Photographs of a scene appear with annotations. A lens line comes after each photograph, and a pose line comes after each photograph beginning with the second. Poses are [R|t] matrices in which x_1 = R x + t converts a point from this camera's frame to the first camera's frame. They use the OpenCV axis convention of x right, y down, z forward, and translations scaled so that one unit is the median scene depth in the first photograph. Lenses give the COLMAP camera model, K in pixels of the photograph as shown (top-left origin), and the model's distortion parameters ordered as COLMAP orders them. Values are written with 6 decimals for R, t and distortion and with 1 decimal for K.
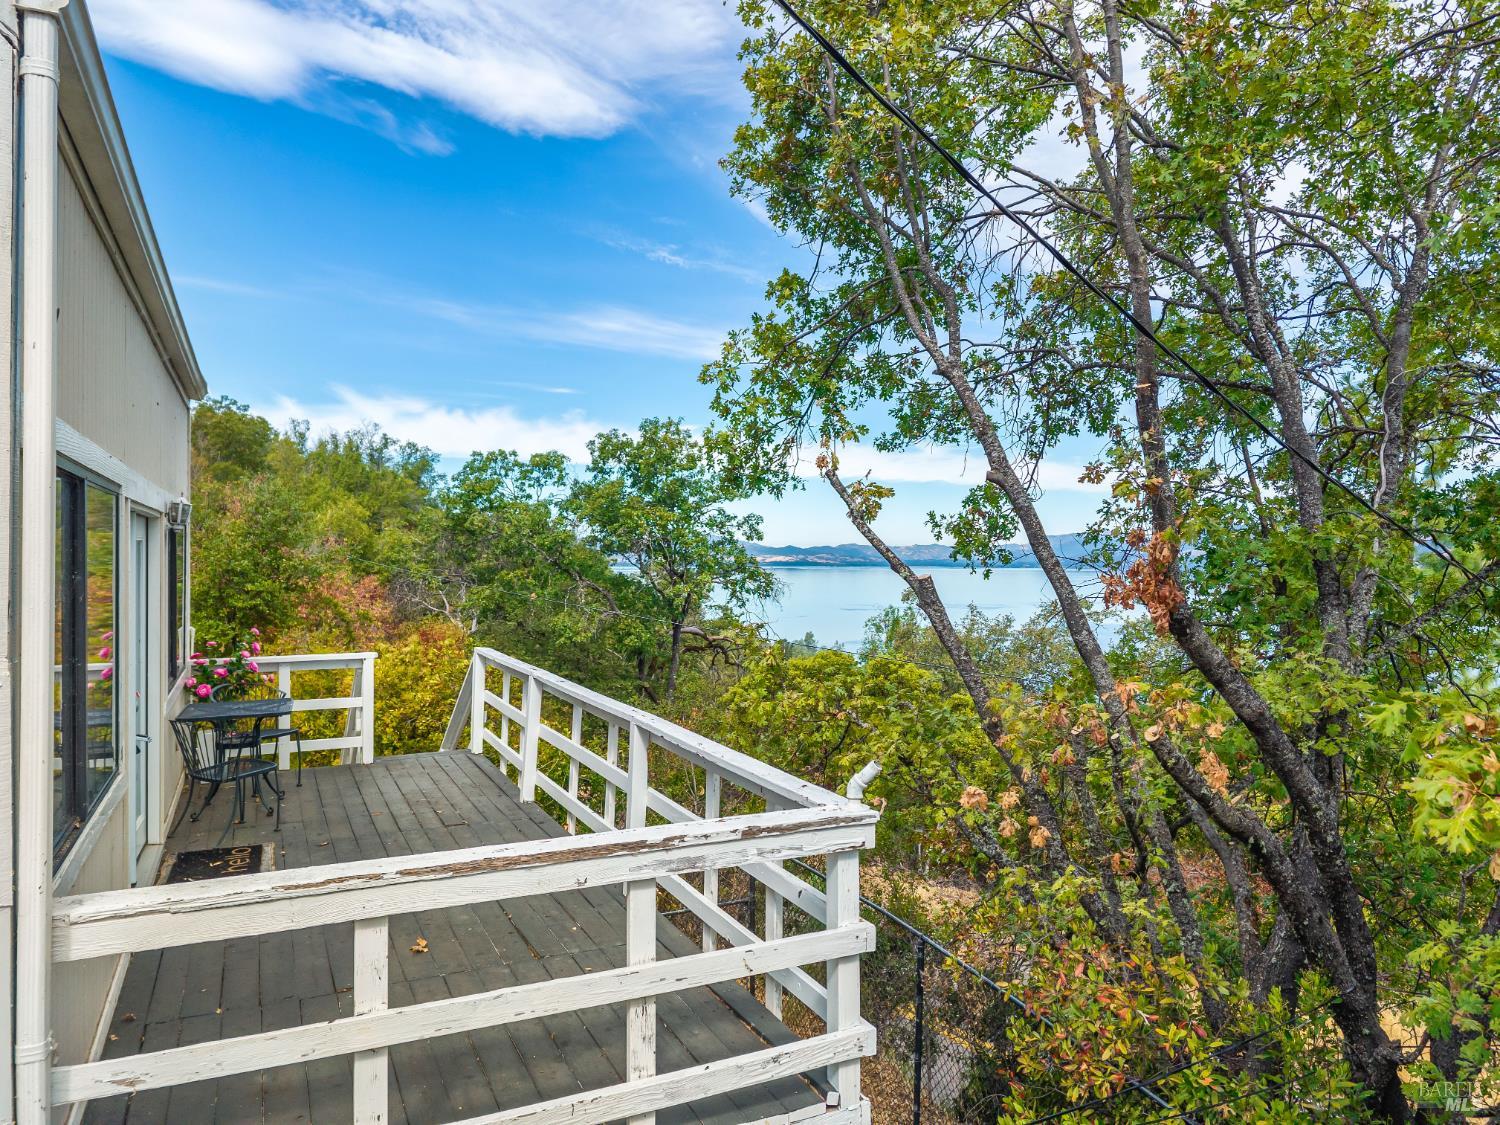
lens RADIAL K [[1016.4, 0, 750.0], [0, 1016.4, 562.5], [0, 0, 1]] dist [0.039098, -0.039448]
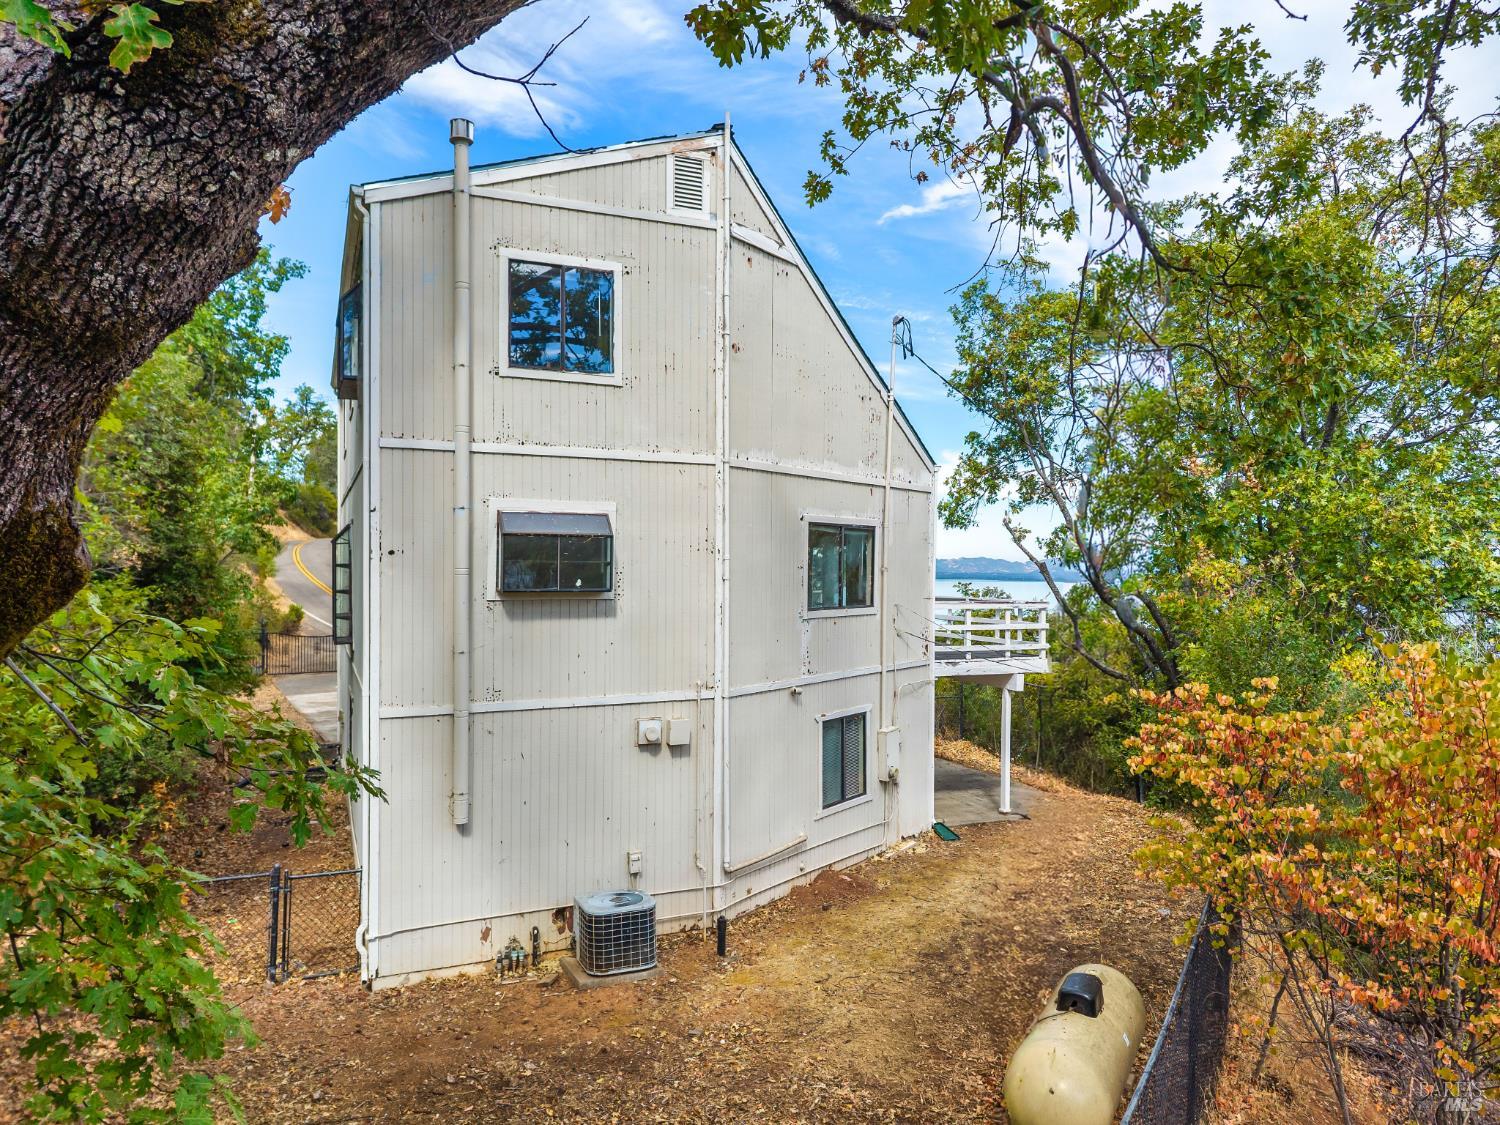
lens RADIAL K [[1016.4, 0, 750.0], [0, 1016.4, 562.5], [0, 0, 1]] dist [0.039098, -0.039448]
pose [[0.998799, 0.005406, -0.048690, -0.349921], [-0.005998, 0.999910, -0.012021, 0.038603], [0.048620, 0.012298, 0.998742, -1.303282]]
